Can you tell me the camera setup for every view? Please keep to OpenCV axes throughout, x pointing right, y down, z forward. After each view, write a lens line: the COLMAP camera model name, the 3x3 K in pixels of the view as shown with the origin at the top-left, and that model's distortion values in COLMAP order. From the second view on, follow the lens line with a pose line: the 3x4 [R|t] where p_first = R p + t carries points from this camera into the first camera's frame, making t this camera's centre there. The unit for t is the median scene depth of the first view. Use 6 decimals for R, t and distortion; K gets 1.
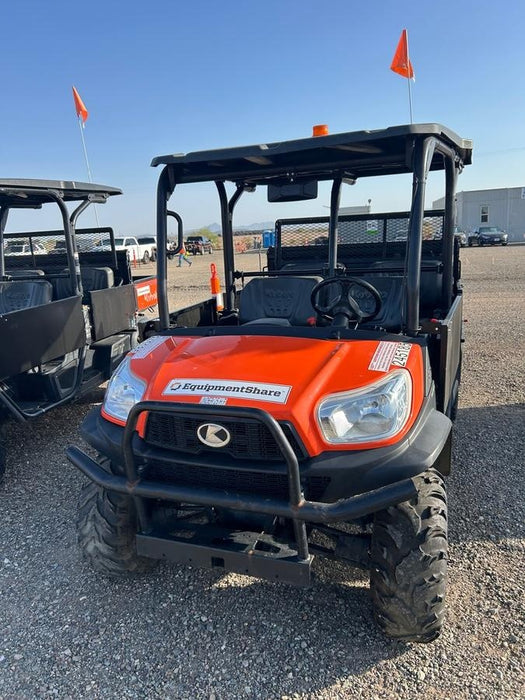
lens RADIAL K [[525.9, 0, 262.5], [0, 525.9, 350.0], [0, 0, 1]] dist [0.050217, 0.003391]
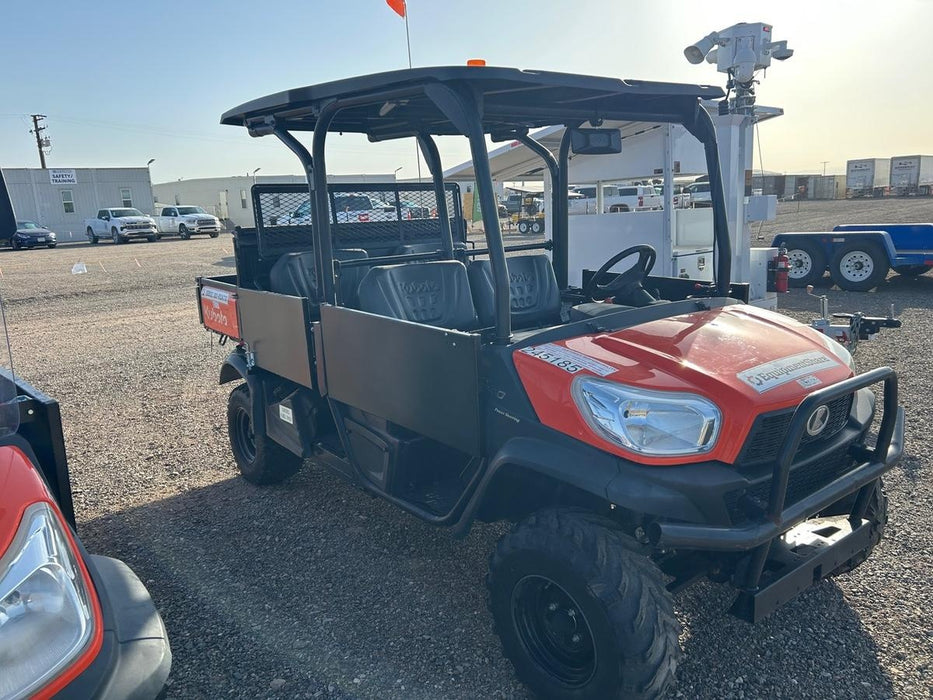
lens RADIAL K [[724.8, 0, 466.5], [0, 724.8, 350.0], [0, 0, 1]] dist [-0.001319, -0.001920]
pose [[0.523988, -0.148437, 0.838691, -0.585900], [0.195083, 0.979435, 0.051464, -0.052191], [-0.829083, 0.136648, 0.542170, 0.354983]]
